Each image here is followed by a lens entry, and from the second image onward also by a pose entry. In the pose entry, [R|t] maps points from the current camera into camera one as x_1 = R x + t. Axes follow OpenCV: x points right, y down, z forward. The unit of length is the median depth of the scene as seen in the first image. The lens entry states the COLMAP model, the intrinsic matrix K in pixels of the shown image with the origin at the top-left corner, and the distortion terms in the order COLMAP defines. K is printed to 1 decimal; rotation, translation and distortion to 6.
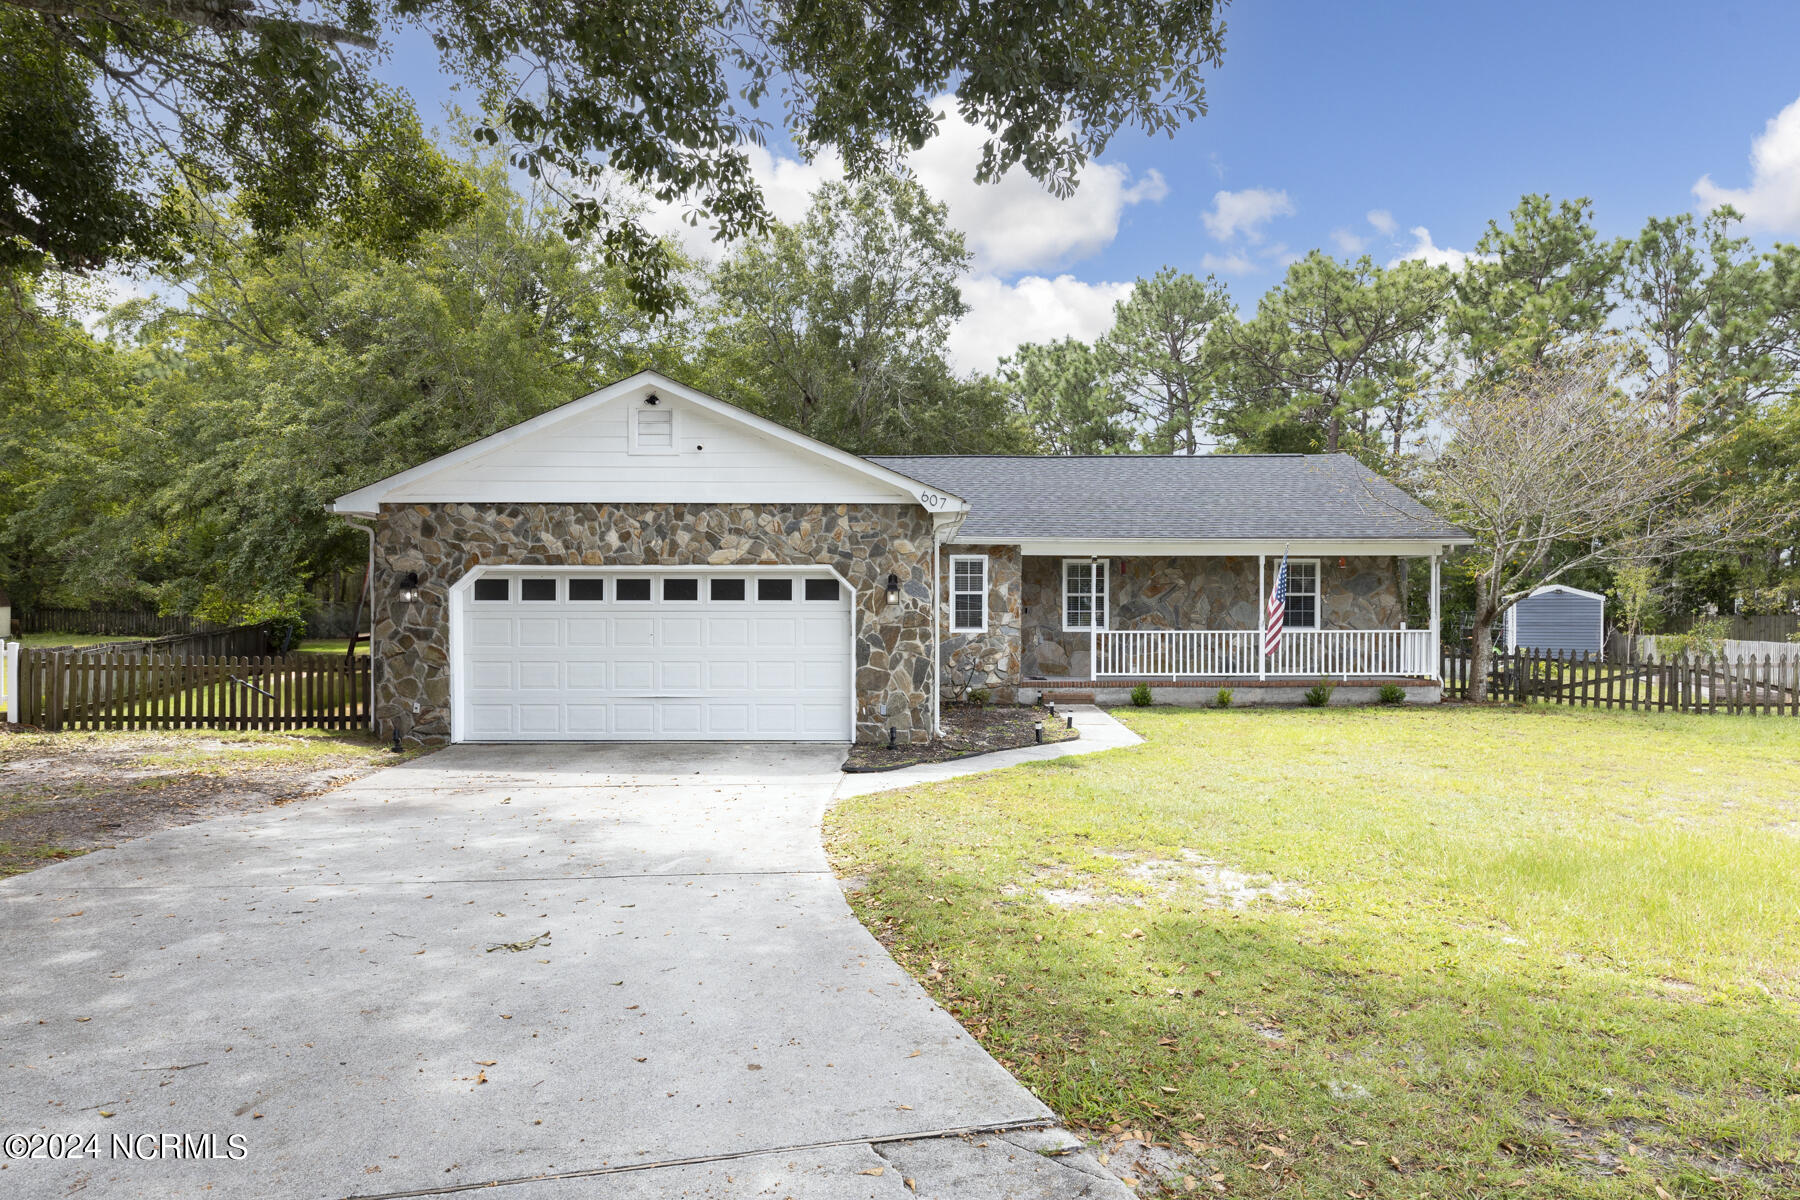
lens RADIAL K [[983.0, 0, 898.7], [0, 983.0, 660.0], [0, 0, 1]] dist [0.007262, -0.002970]
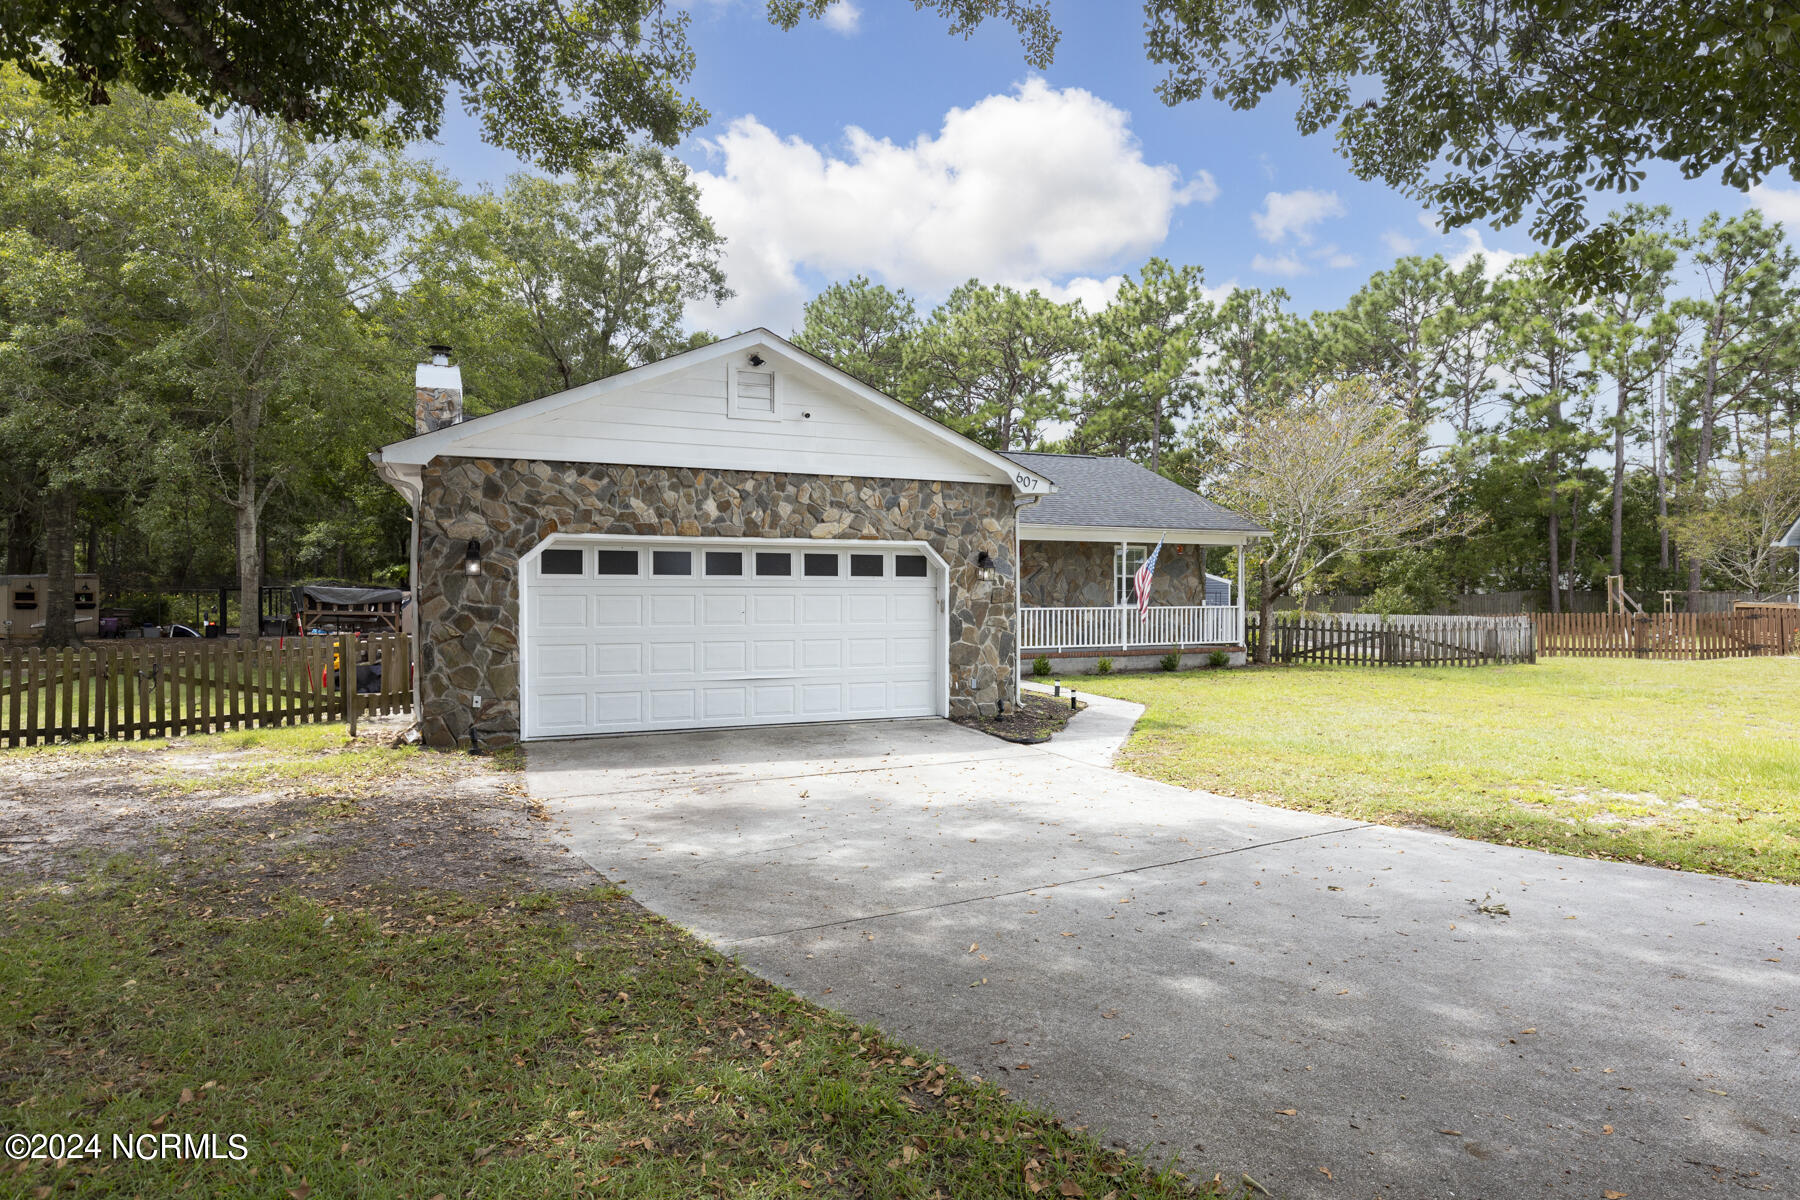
lens RADIAL K [[942.1, 0, 876.1], [0, 942.1, 643.7], [0, 0, 1]] dist [-0.001748, 0.002645]
pose [[0.924063, -0.019946, 0.381720, -0.330459], [0.018805, 0.999801, 0.006719, 0.000282], [-0.381778, 0.000970, 0.924254, 0.087824]]
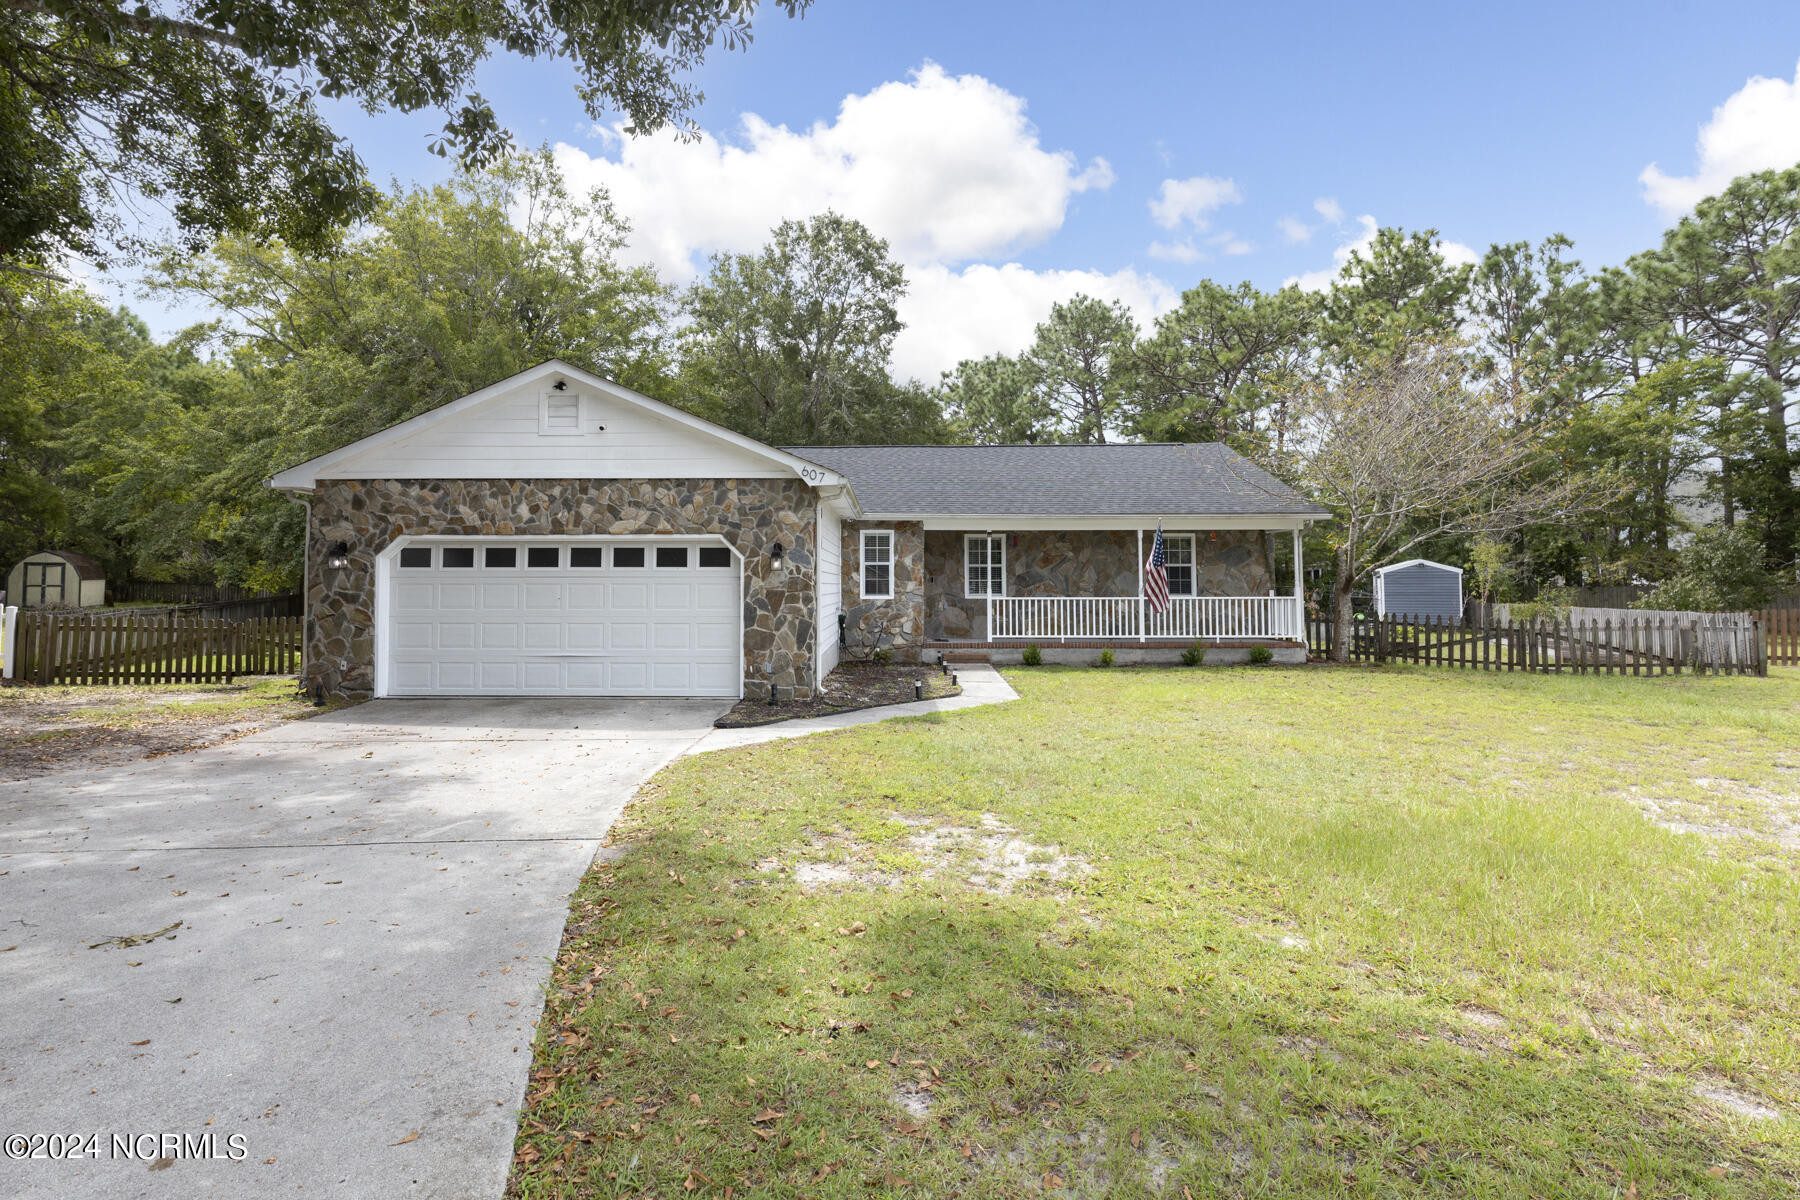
lens RADIAL K [[819.8, 0, 851.0], [0, 819.8, 583.3], [0, 0, 1]] dist [0.006850, -0.001649]
pose [[0.999681, -0.000306, -0.025255, 0.066270], [-0.001013, 0.998636, -0.052197, 0.003204], [0.025237, 0.052206, 0.998317, 0.067787]]
